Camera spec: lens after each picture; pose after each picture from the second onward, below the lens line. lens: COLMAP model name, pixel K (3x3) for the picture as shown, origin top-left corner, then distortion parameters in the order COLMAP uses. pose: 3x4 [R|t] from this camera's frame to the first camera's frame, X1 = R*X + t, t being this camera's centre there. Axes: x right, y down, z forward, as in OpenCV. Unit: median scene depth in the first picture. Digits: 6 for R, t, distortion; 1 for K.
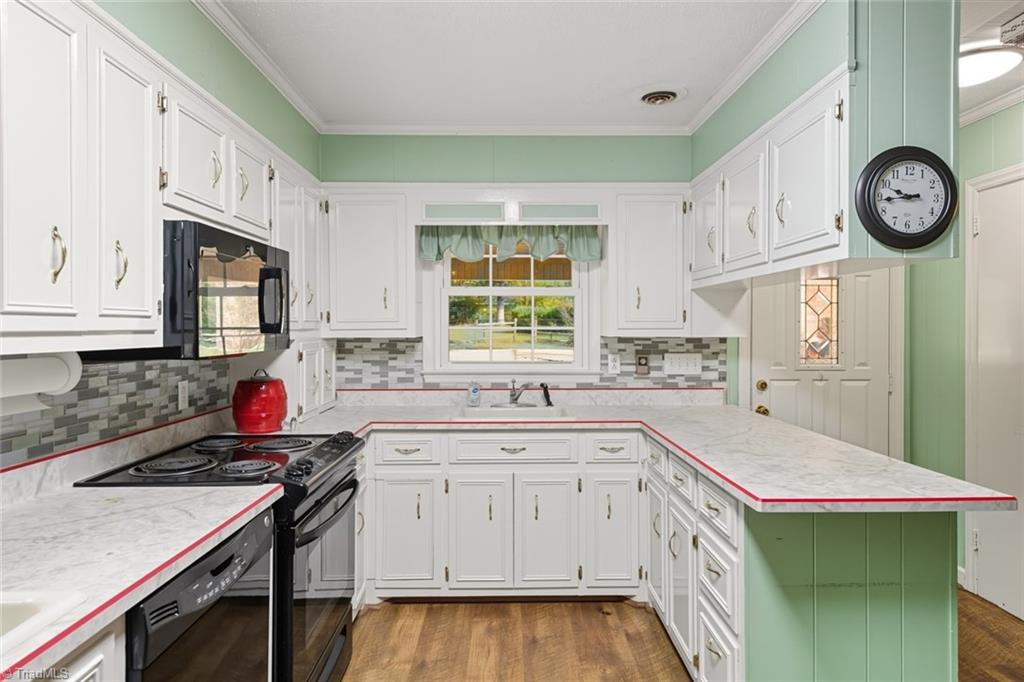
lens RADIAL K [[629.4, 0, 514.0], [0, 629.4, 329.3], [0, 0, 1]] dist [0.032547, 0.000493]
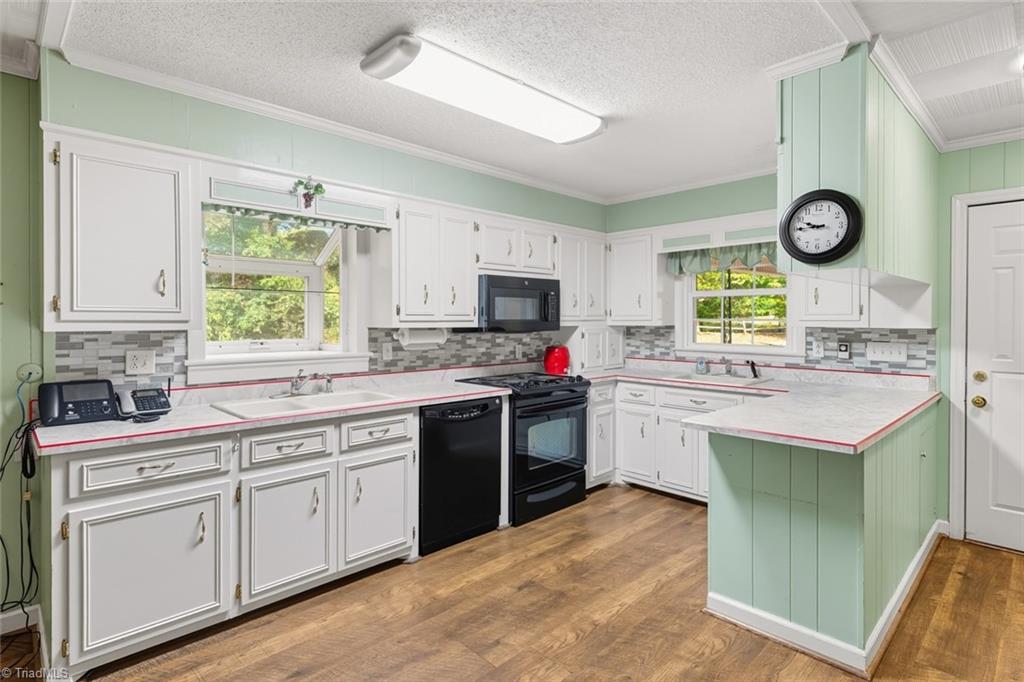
lens RADIAL K [[525.8, 0, 512.3], [0, 525.8, 320.9], [0, 0, 1]] dist [0.001113, 0.000110]
pose [[0.684418, 0.004004, -0.729079, 0.515592], [-0.003108, 0.999992, 0.002574, -0.001046], [0.729083, 0.000504, 0.684425, -0.141239]]
